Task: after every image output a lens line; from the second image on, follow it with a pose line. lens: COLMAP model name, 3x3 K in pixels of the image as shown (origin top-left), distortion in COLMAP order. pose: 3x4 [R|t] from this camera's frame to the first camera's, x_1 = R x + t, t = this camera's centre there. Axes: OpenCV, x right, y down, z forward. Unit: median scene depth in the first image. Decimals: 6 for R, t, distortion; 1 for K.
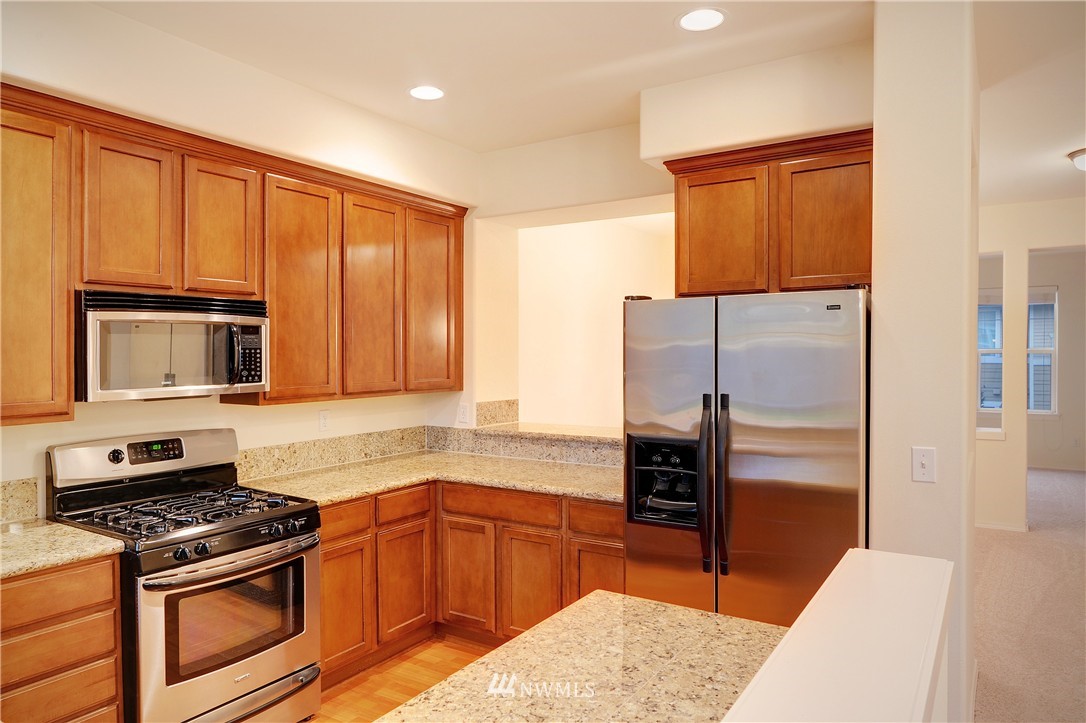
lens RADIAL K [[708.3, 0, 543.0], [0, 708.3, 361.5], [0, 0, 1]] dist [-0.003235, -0.000725]
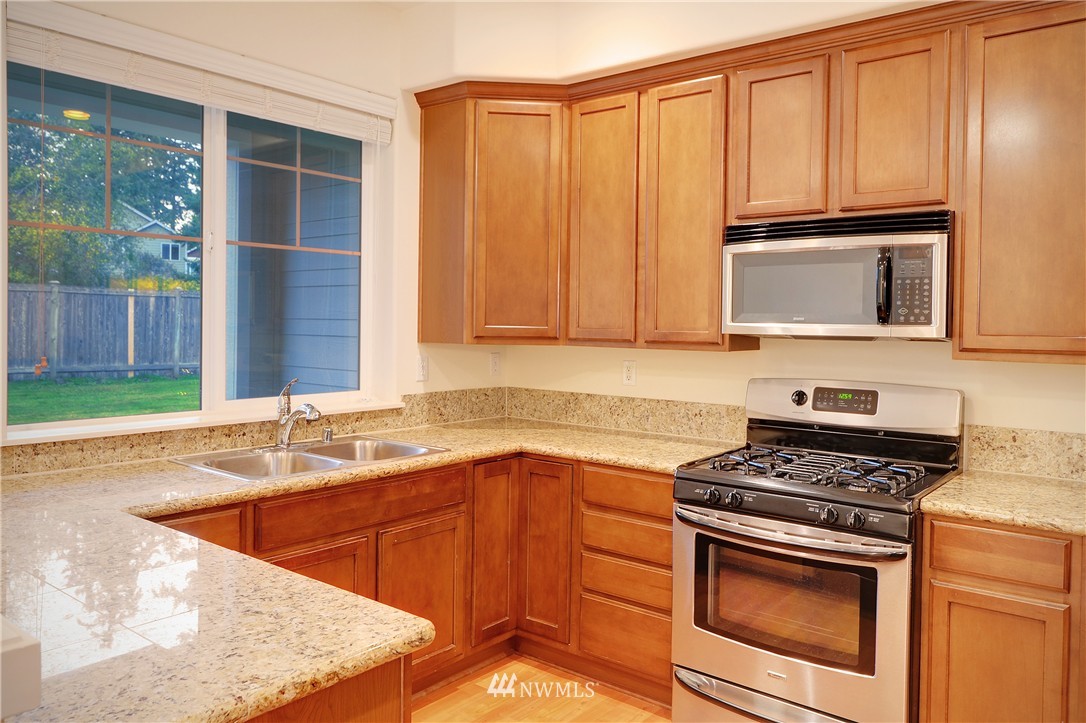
lens RADIAL K [[806.2, 0, 541.7], [0, 806.2, 326.7], [0, 0, 1]] dist [-0.006547, 0.000297]
pose [[-0.107111, 0.006856, -0.994223, 0.485407], [-0.028246, 0.999552, 0.009936, 0.037003], [0.993846, 0.029147, -0.106870, 0.745523]]
